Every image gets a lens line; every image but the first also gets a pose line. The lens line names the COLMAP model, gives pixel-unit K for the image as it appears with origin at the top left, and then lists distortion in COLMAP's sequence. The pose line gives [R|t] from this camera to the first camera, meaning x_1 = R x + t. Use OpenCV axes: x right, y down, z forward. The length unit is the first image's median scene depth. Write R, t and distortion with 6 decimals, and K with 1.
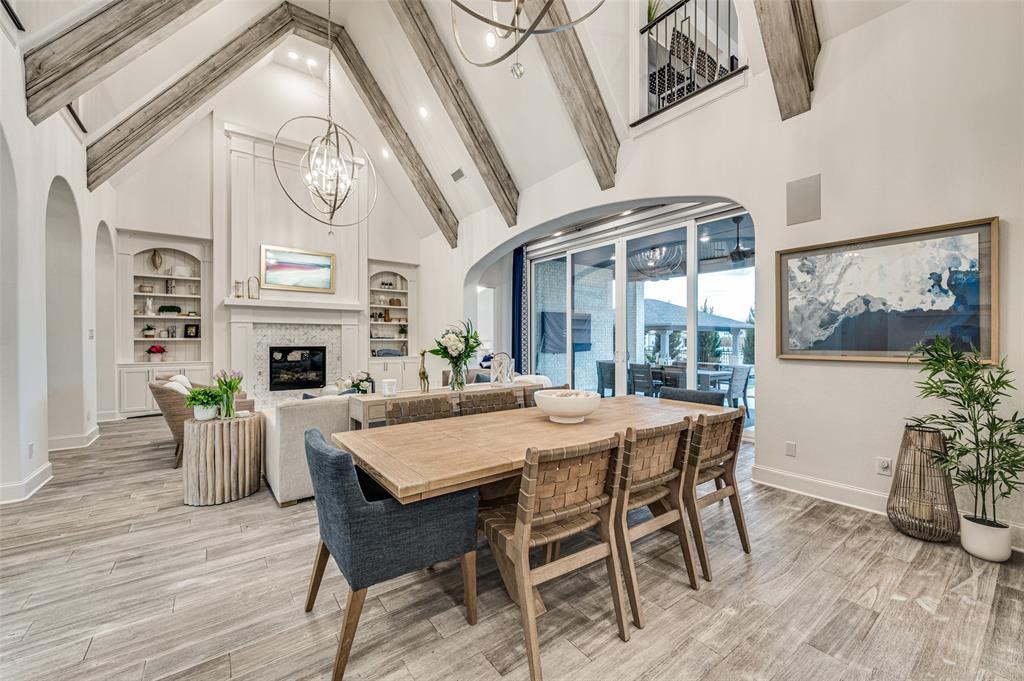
lens RADIAL K [[401.1, 0, 510.5], [0, 401.1, 339.5], [0, 0, 1]] dist [-0.000223, 0.000025]
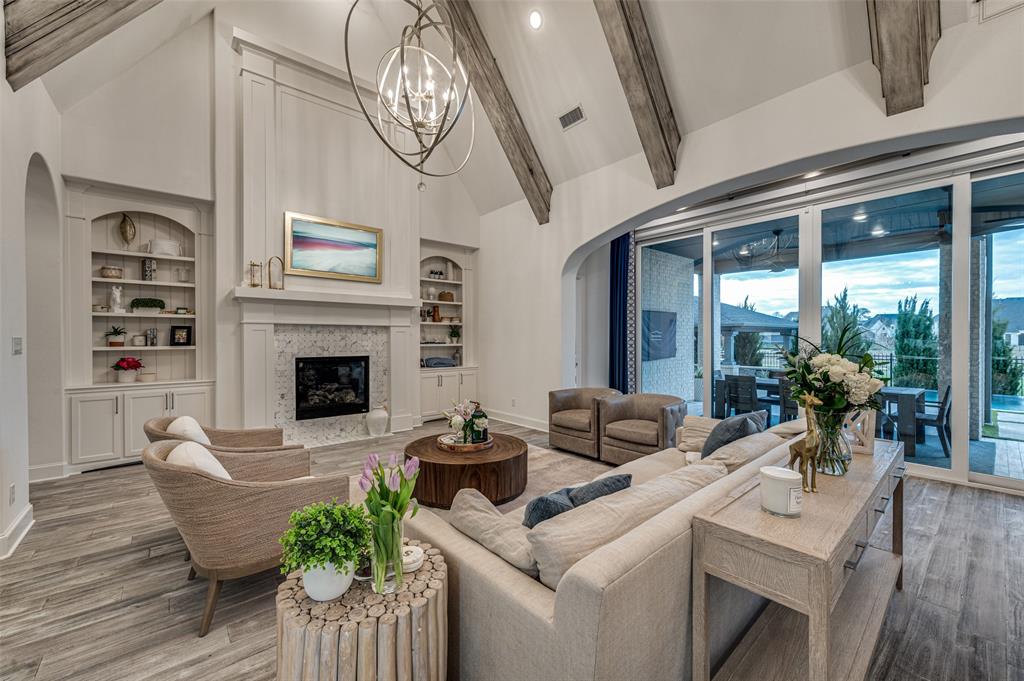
lens RADIAL K [[407.4, 0, 512.0], [0, 407.4, 339.7], [0, 0, 1]] dist [-0.000280, 0.000908]
pose [[0.998208, -0.001093, 0.059823, -0.274423], [0.000854, 0.999992, 0.004021, -0.016795], [-0.059827, -0.003963, 0.998201, 0.274277]]
